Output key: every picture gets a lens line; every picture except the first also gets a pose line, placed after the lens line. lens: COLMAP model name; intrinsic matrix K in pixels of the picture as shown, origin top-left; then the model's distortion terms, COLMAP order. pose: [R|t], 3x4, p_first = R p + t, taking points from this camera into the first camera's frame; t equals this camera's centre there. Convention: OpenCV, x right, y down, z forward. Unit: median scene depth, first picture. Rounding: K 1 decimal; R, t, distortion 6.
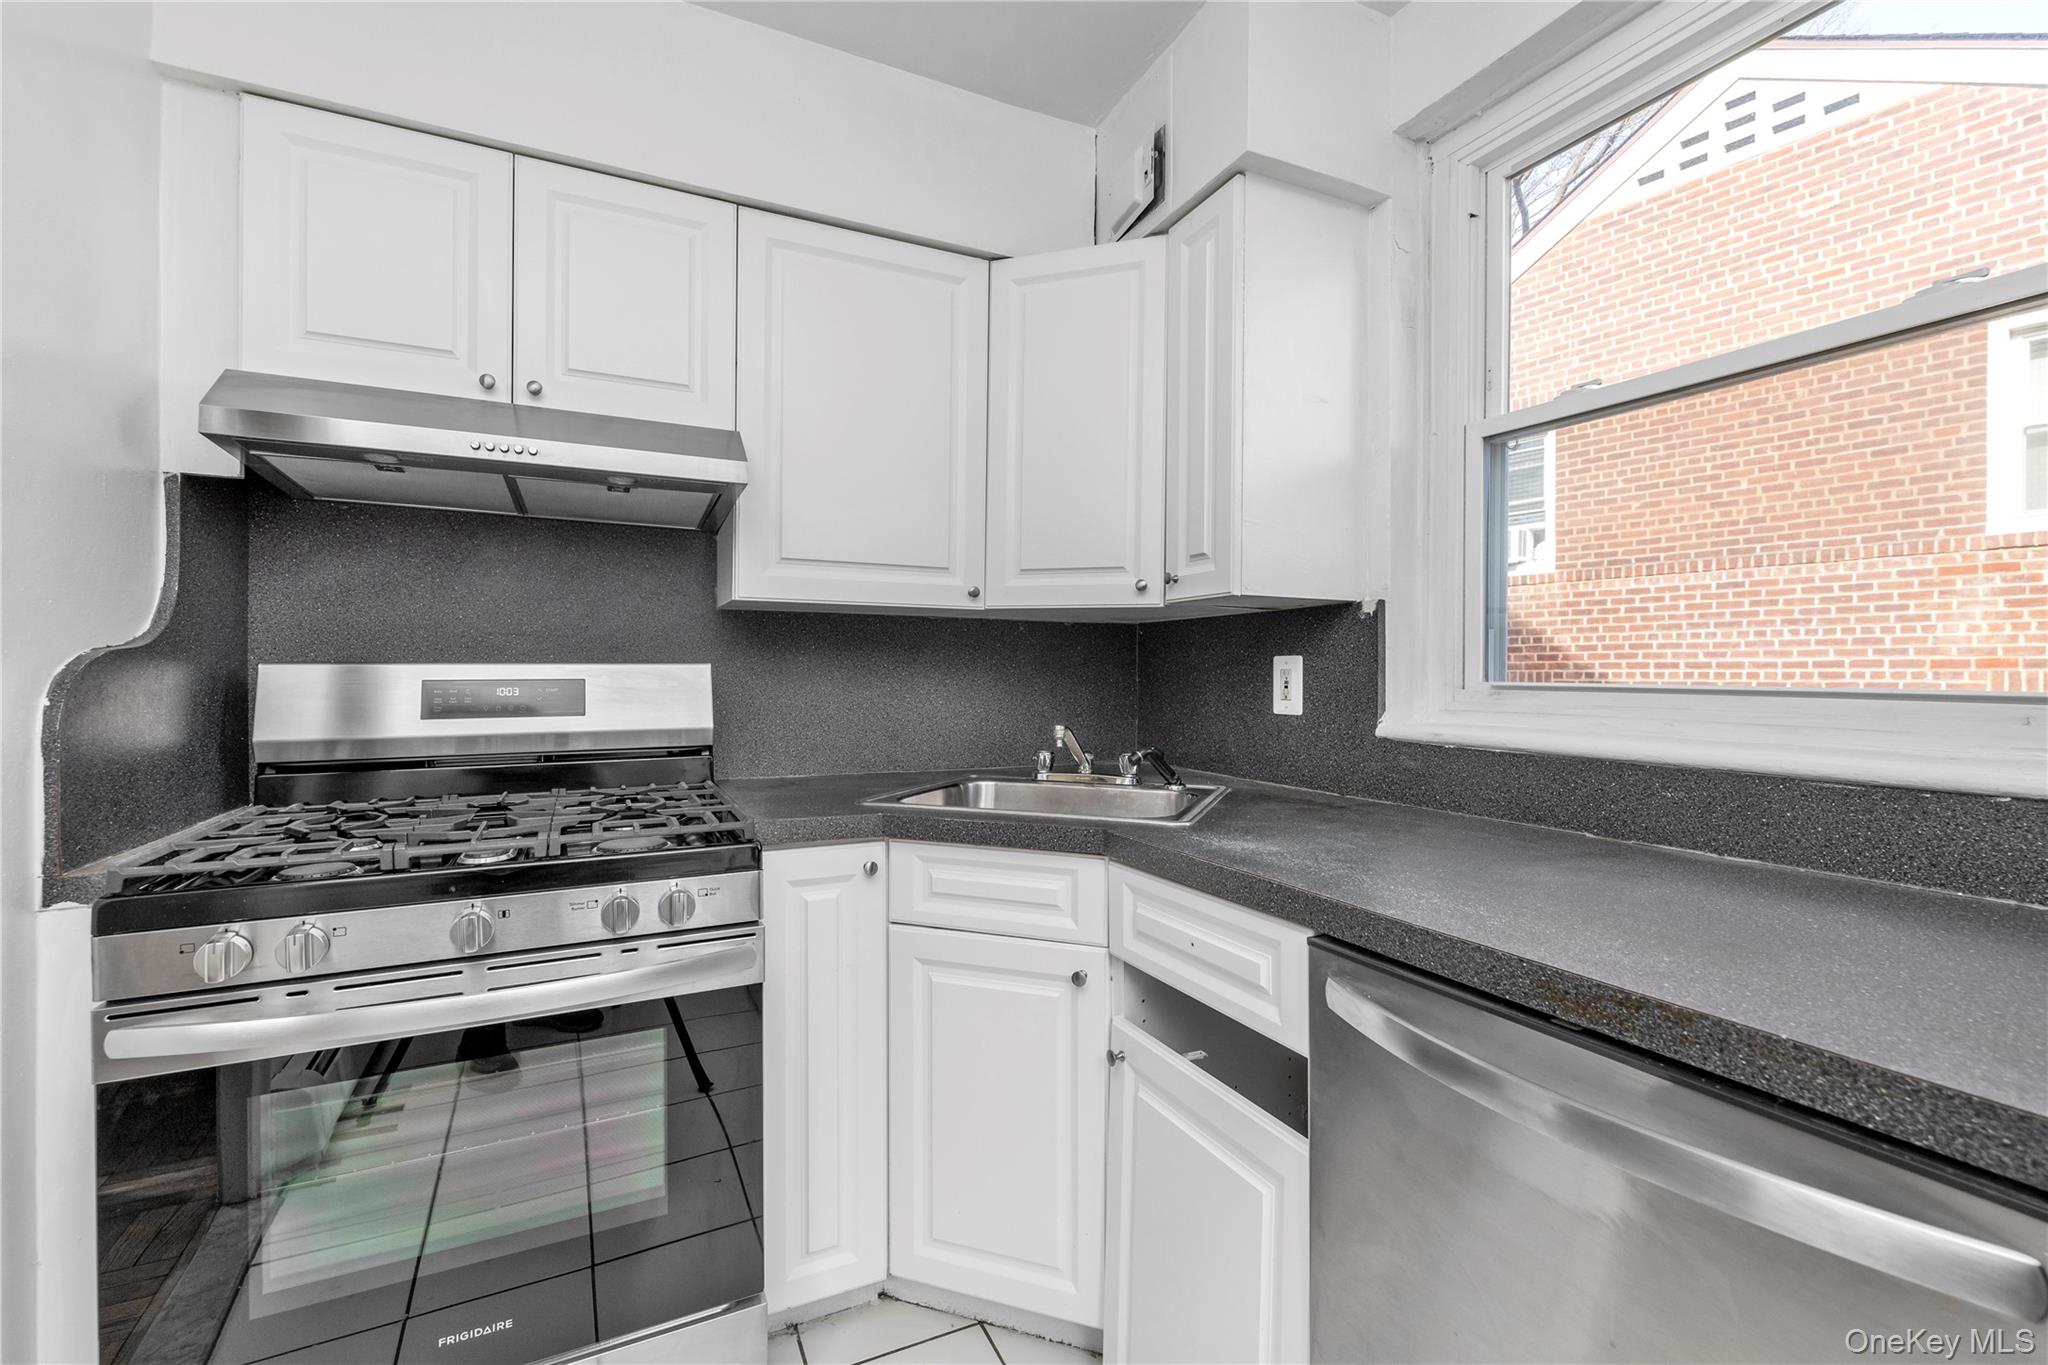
lens RADIAL K [[895.3, 0, 1032.5], [0, 895.3, 681.0], [0, 0, 1]] dist [0.000404, 0.000029]
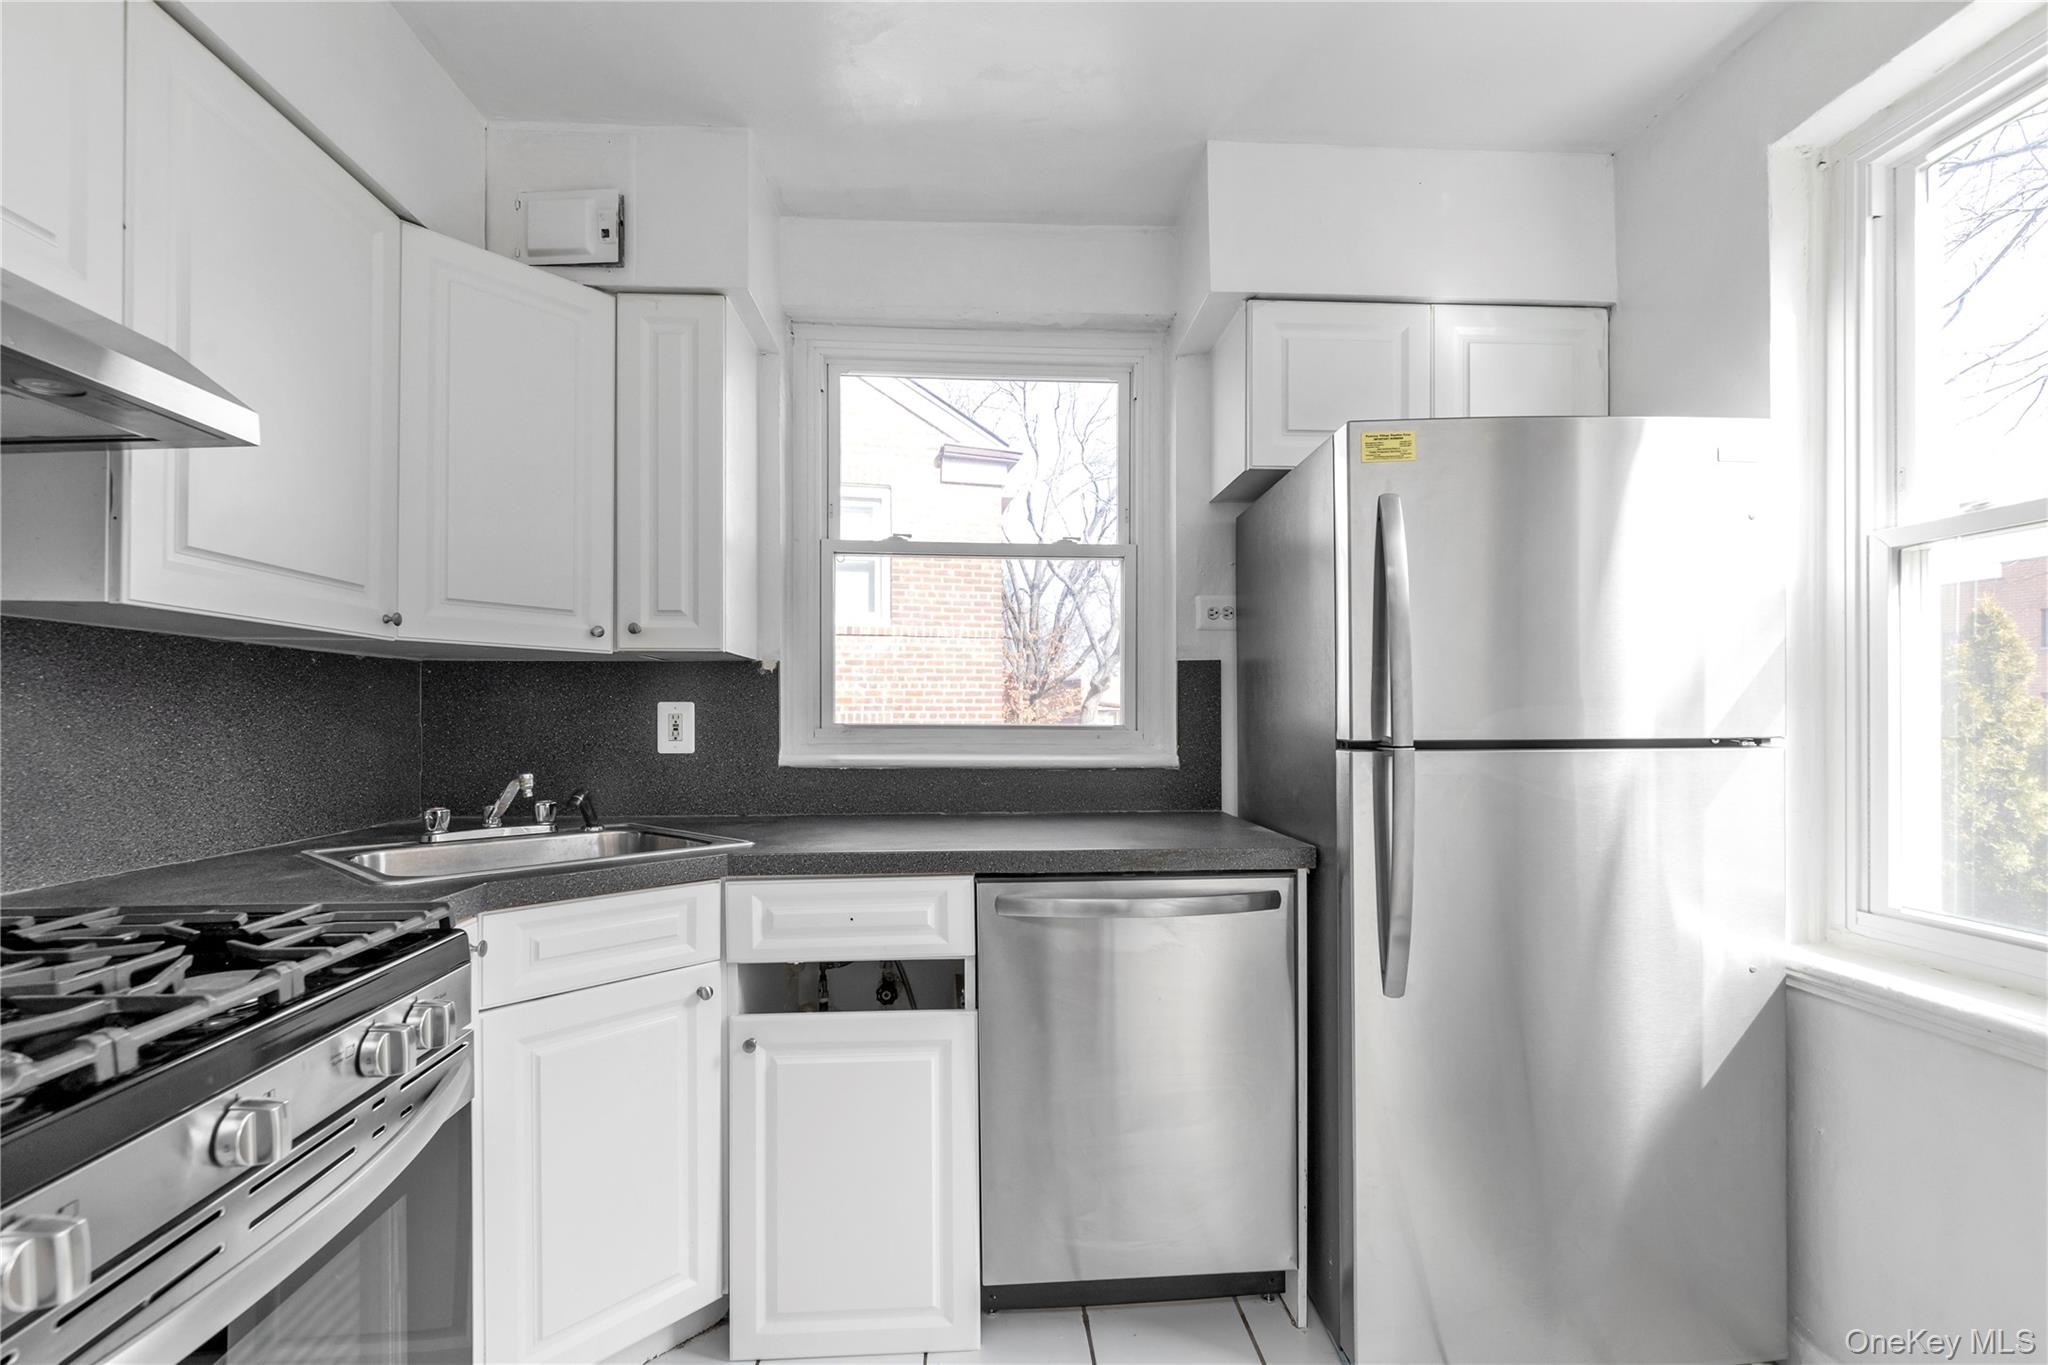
lens RADIAL K [[895.3, 0, 1013.9], [0, 895.3, 722.6], [0, 0, 1]] dist [0.000404, 0.000029]
pose [[0.373474, -0.005537, 0.927624, -0.682176], [0.008959, 0.999957, 0.002362, -0.000976], [-0.927597, 0.007428, 0.373508, 0.189806]]
